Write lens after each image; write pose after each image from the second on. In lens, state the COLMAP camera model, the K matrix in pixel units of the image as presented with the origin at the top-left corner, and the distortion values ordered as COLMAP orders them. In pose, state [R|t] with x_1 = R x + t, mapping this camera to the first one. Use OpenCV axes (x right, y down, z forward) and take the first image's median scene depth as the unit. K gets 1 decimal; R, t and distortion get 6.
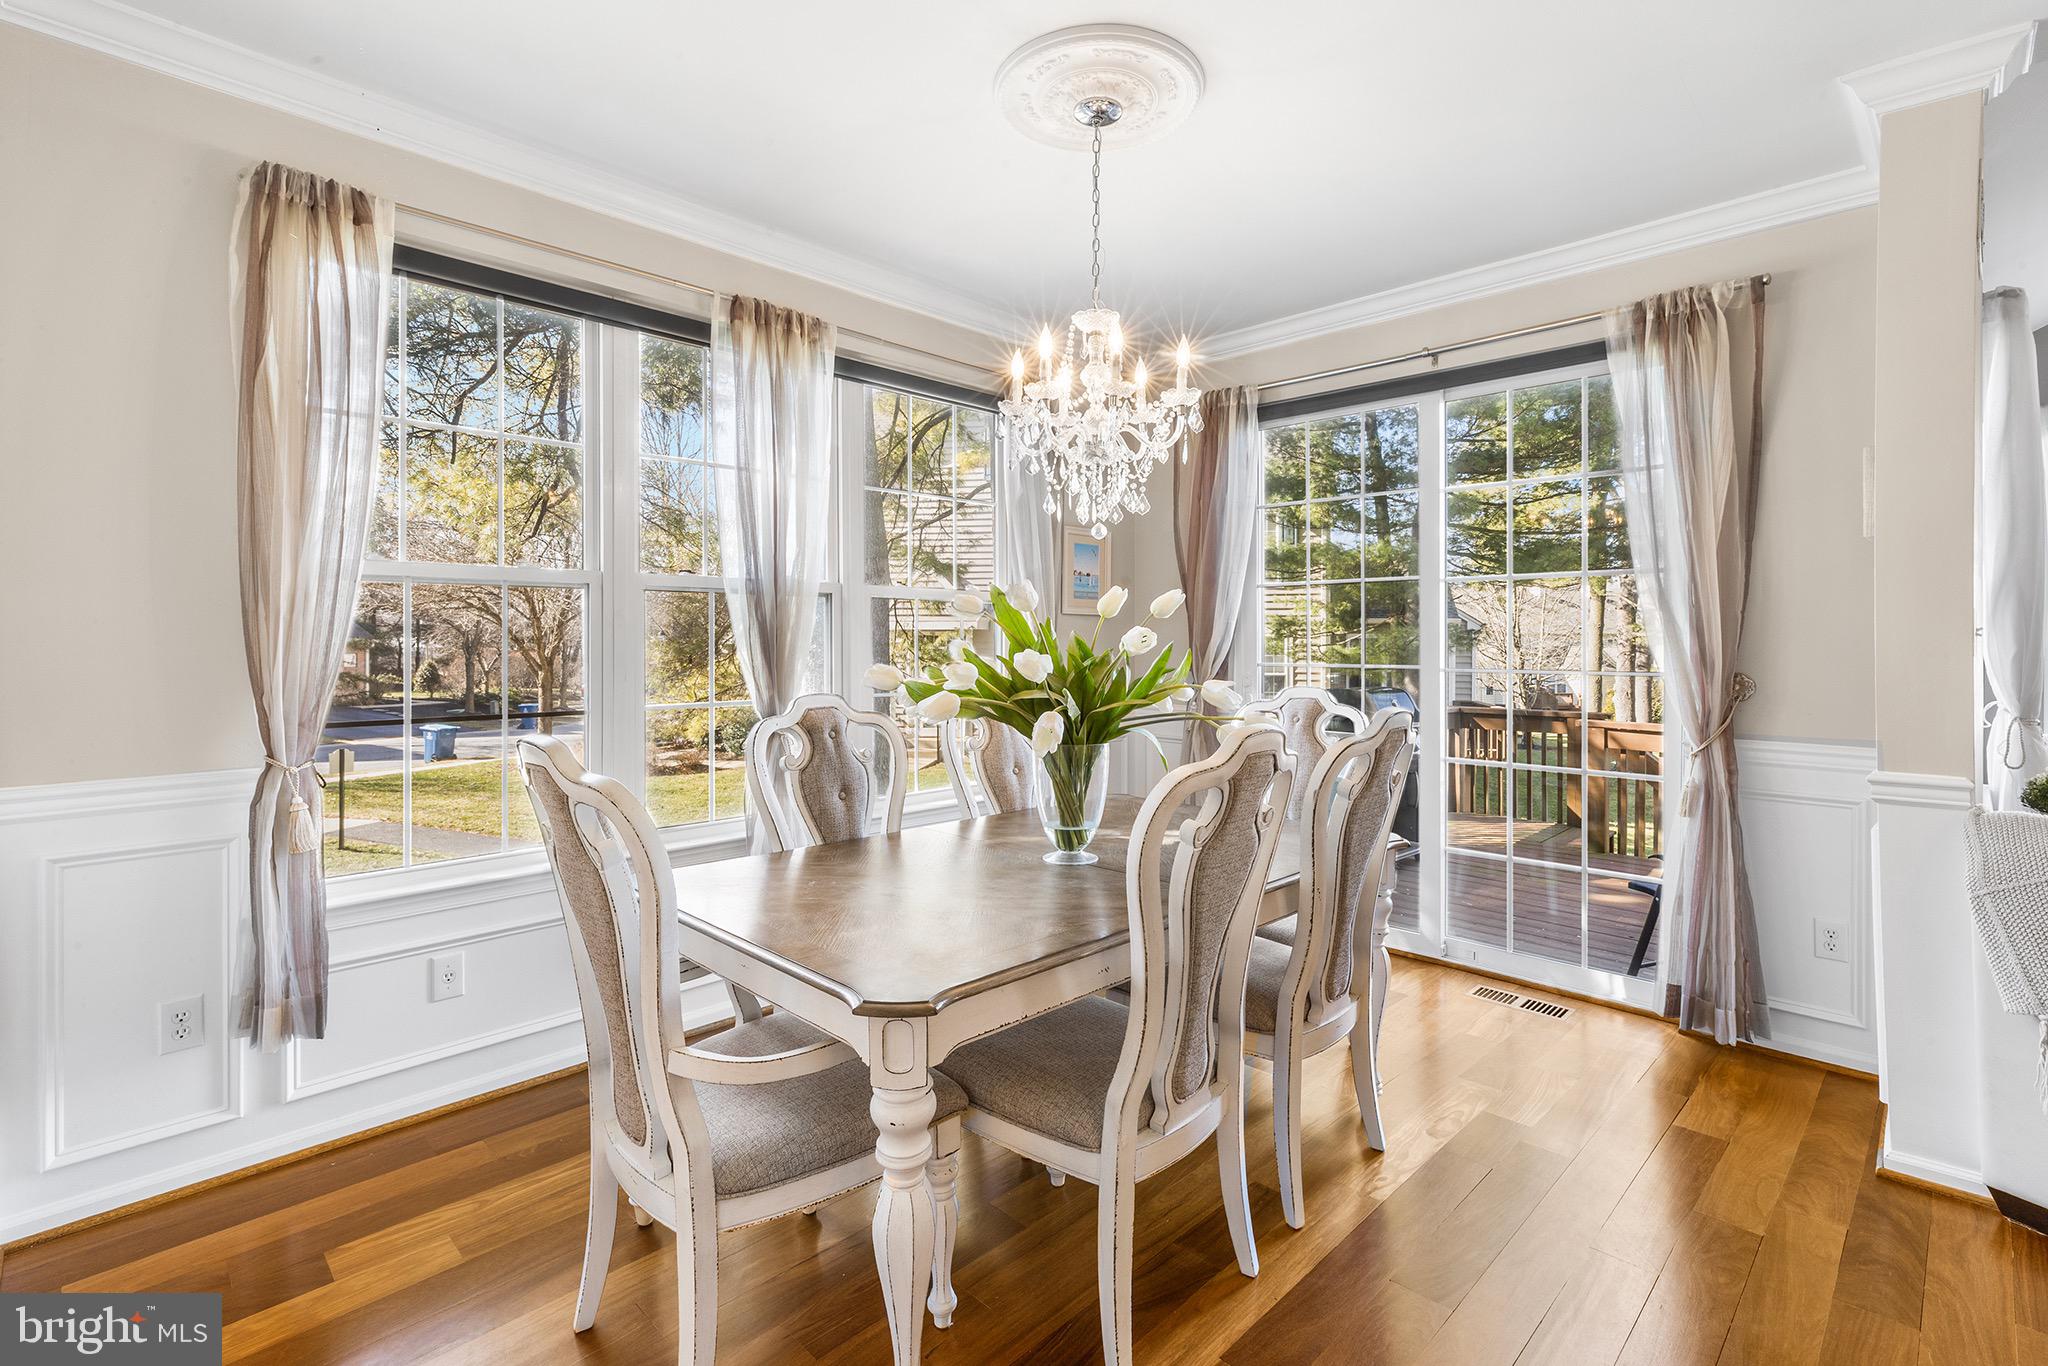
lens RADIAL K [[941.0, 0, 1031.2], [0, 941.0, 638.1], [0, 0, 1]] dist [0.002806, -0.001153]
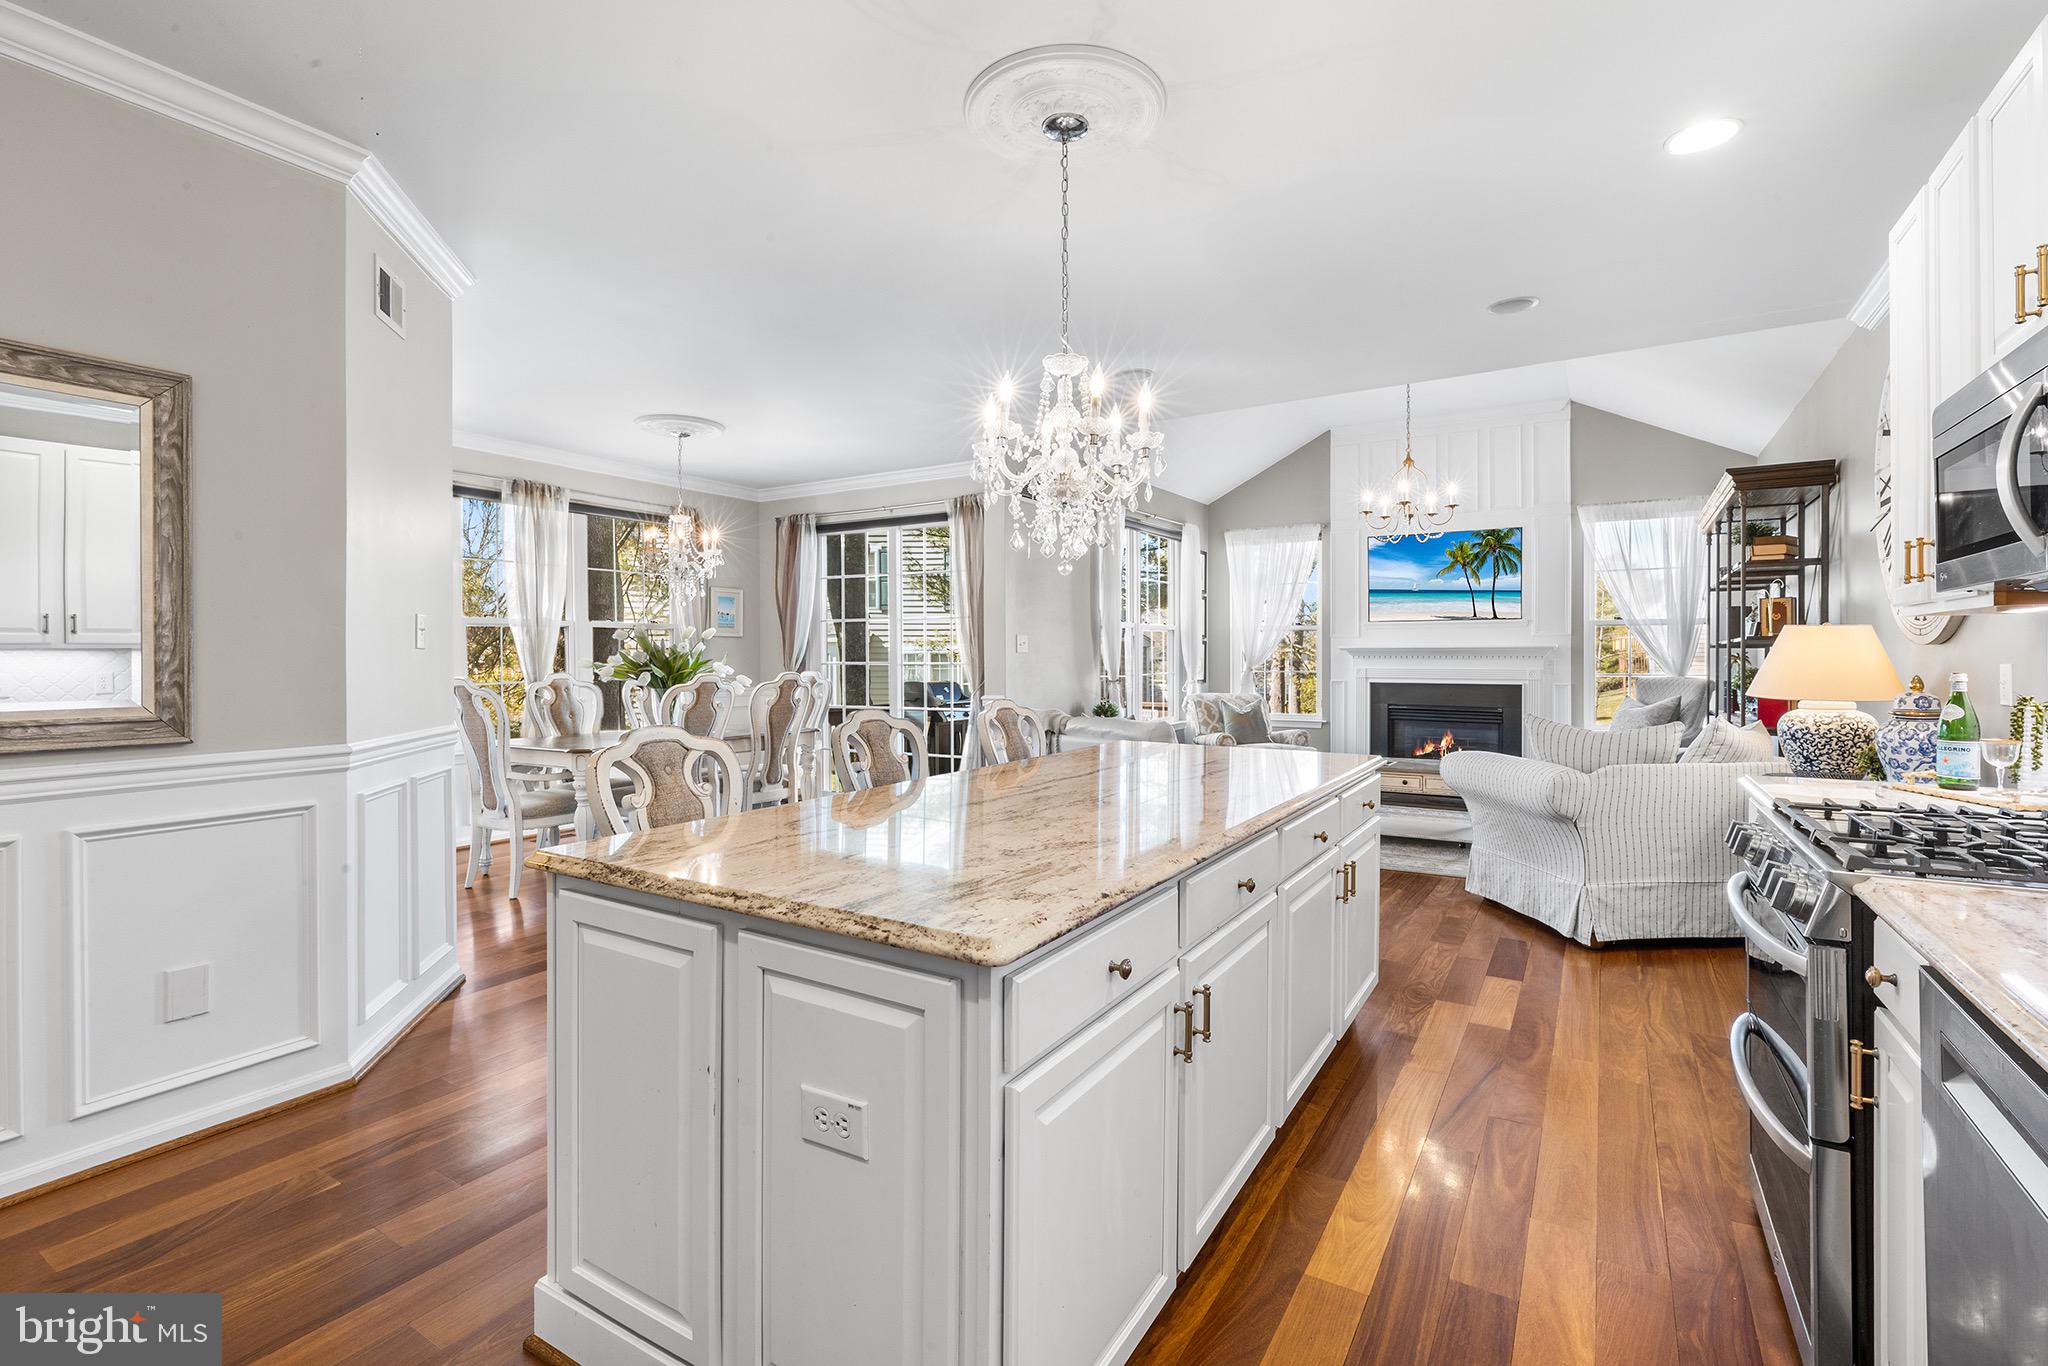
lens RADIAL K [[941.0, 0, 1014.7], [0, 941.0, 670.8], [0, 0, 1]] dist [0.002806, -0.001153]
pose [[0.978144, -0.005310, 0.207860, 0.306189], [0.002299, 0.999889, 0.014725, 0.020593], [-0.207915, -0.013925, 0.978048, -1.176434]]
